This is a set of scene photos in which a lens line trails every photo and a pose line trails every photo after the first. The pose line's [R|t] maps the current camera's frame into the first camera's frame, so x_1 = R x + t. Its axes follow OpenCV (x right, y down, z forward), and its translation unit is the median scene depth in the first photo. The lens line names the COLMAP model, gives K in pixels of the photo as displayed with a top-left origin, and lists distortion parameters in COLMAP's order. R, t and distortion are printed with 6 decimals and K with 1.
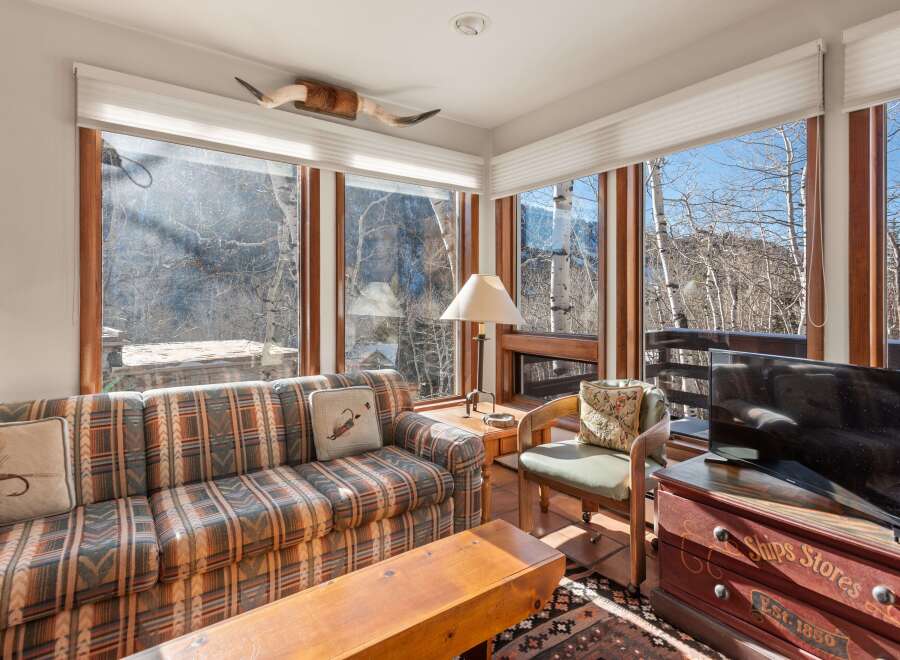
lens RADIAL K [[465.6, 0, 447.8], [0, 465.6, 307.6], [0, 0, 1]] dist [0.001852, 0.000013]
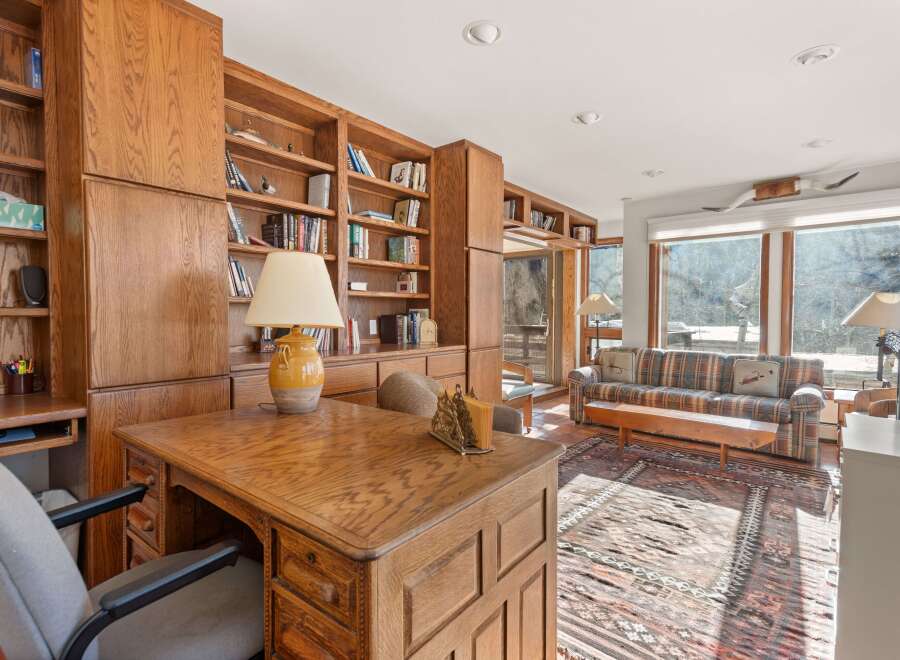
lens RADIAL K [[465.6, 0, 447.8], [0, 465.6, 307.6], [0, 0, 1]] dist [0.001852, 0.000013]
pose [[0.255841, -0.011239, -0.966654, 1.334742], [-0.011264, 0.999830, -0.014606, 0.008853], [0.966653, 0.014625, 0.255671, -0.682494]]
